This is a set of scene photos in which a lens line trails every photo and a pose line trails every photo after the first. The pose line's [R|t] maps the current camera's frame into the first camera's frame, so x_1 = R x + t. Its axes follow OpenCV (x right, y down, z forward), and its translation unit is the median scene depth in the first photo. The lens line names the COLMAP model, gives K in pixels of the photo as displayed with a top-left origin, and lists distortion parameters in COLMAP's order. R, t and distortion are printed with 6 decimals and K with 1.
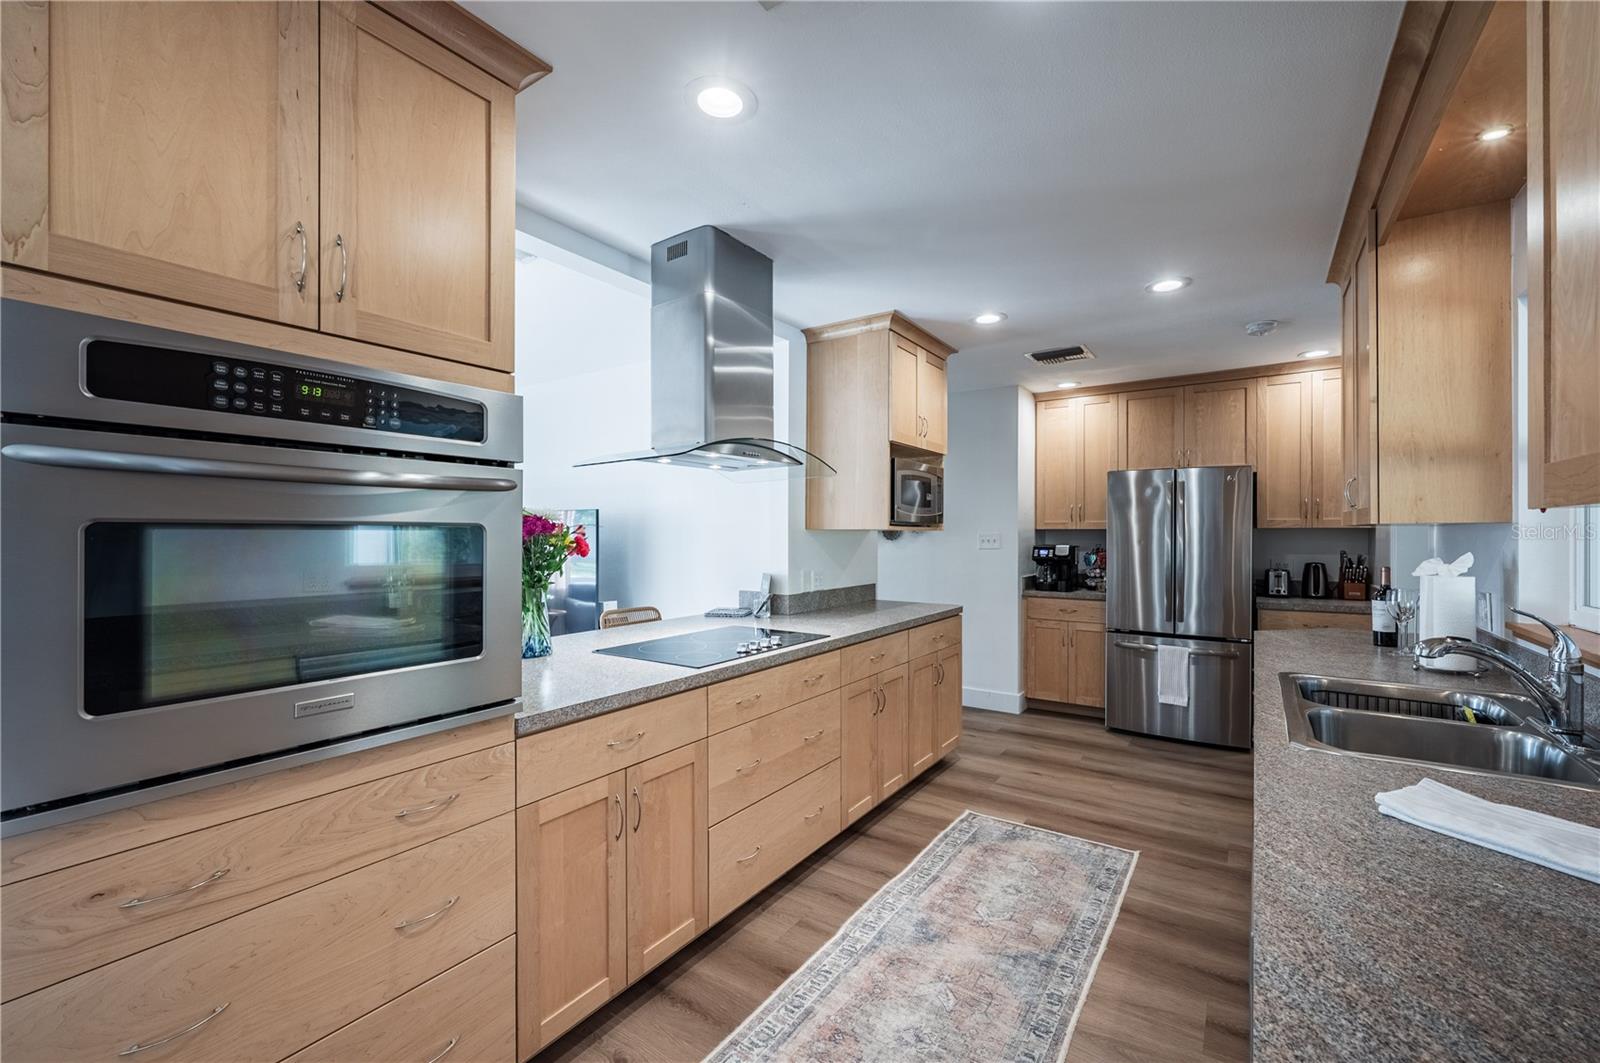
lens RADIAL K [[638.8, 0, 840.5], [0, 638.8, 532.4], [0, 0, 1]] dist [0.001193, 0.000528]
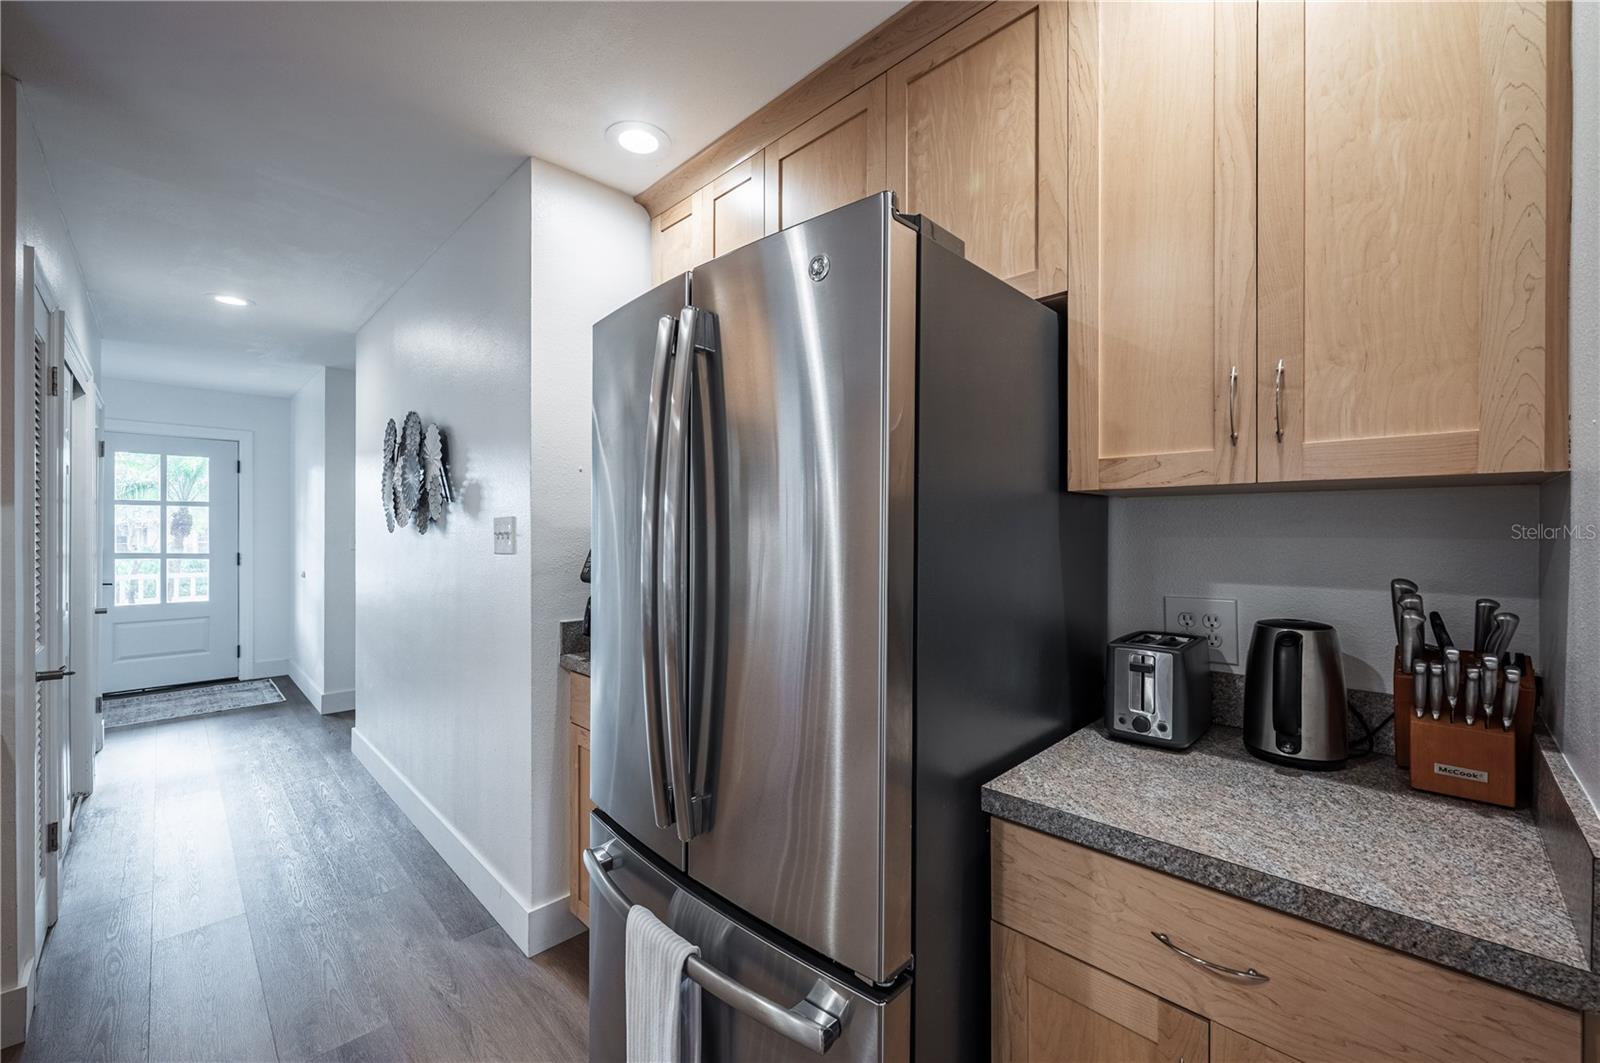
lens RADIAL K [[638.8, 0, 790.0], [0, 638.8, 529.6], [0, 0, 1]] dist [0.001193, 0.000528]
pose [[0.974912, -0.005710, -0.222516, 0.812339], [0.007203, 0.999957, 0.005899, 0.010495], [0.222473, -0.007353, 0.974911, 0.950387]]
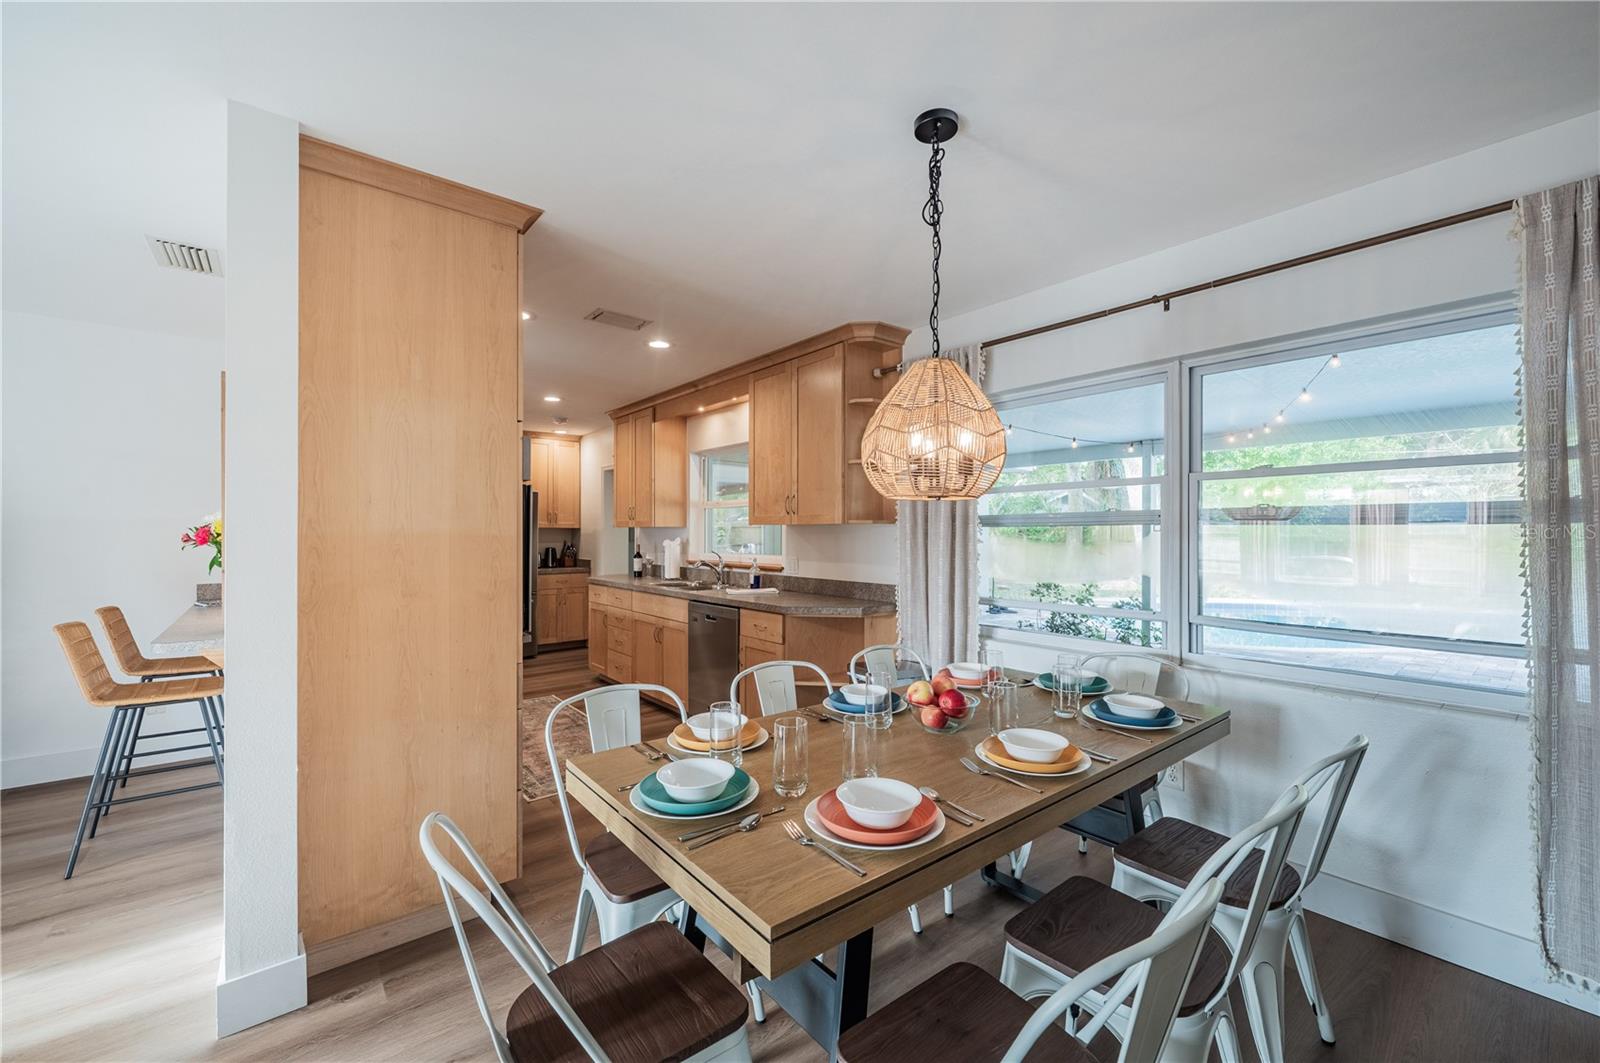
lens RADIAL K [[638.8, 0, 798.2], [0, 638.8, 533.5], [0, 0, 1]] dist [0.001193, 0.000528]
pose [[0.310866, 0.000501, 0.950454, -0.950410], [-0.003943, 0.999992, 0.000763, 0.006110], [-0.950446, -0.003985, 0.310866, -0.250469]]
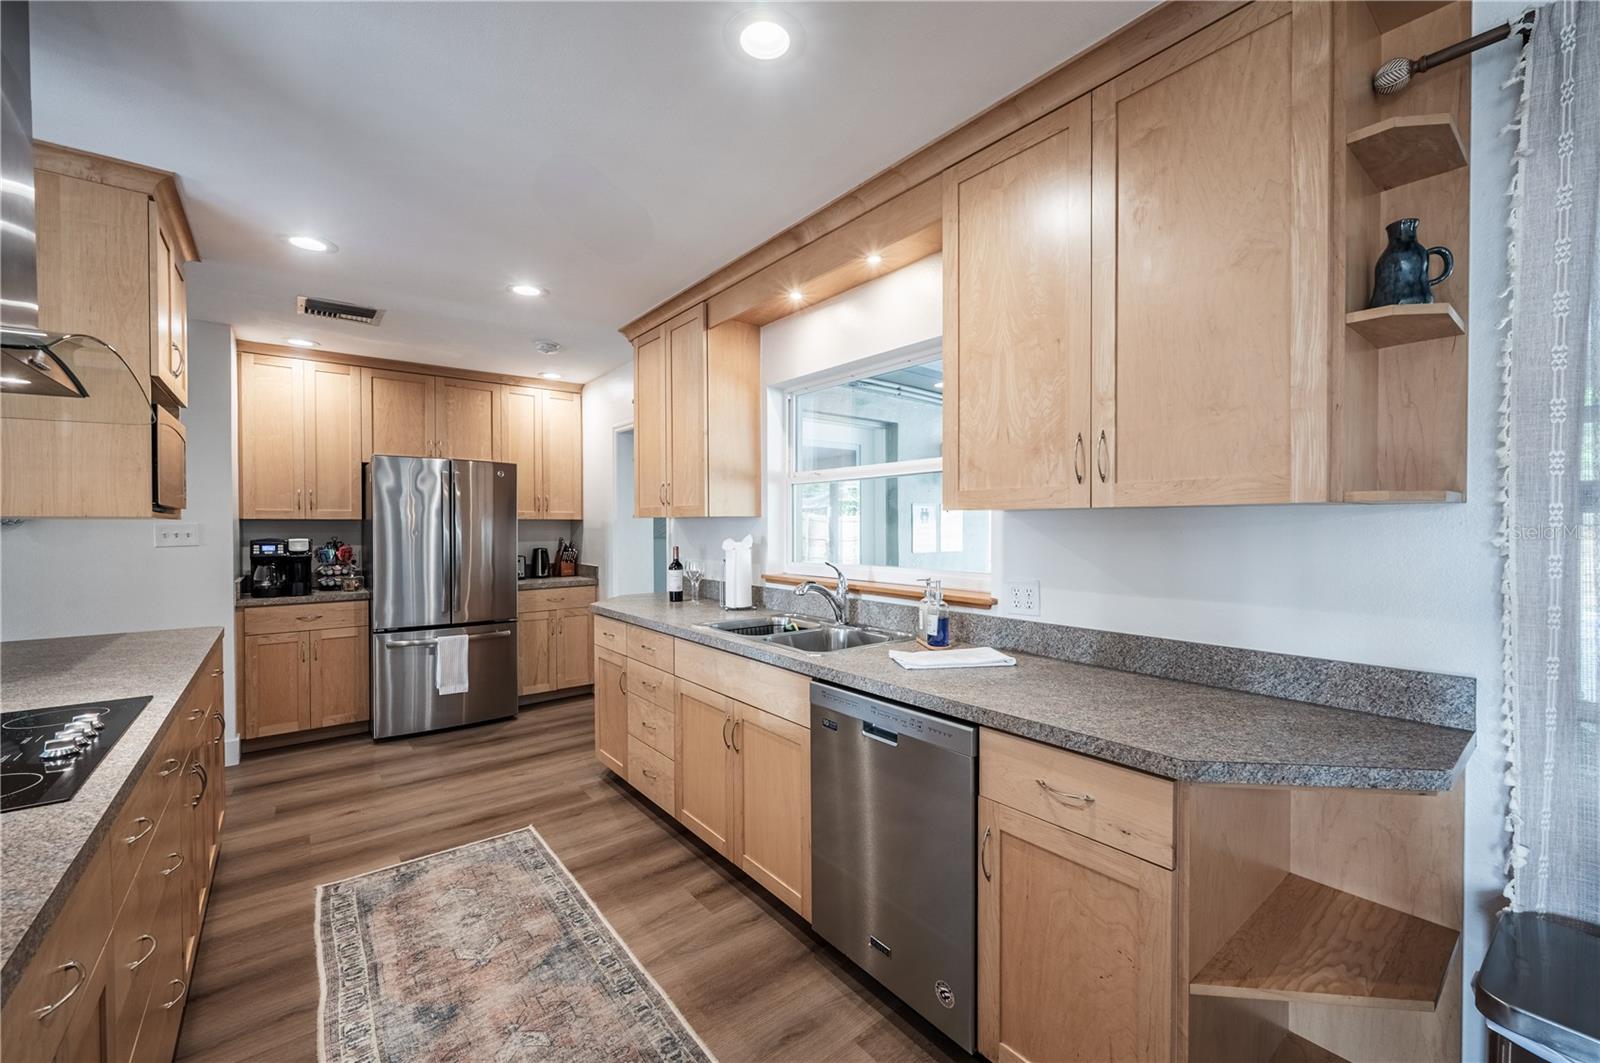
lens RADIAL K [[638.8, 0, 789.4], [0, 638.8, 532.2], [0, 0, 1]] dist [0.001193, 0.000528]
pose [[0.335736, -0.012637, 0.941871, -0.314250], [0.000345, 0.999912, 0.013293, 0.002009], [-0.941956, -0.004137, 0.335711, 0.206265]]
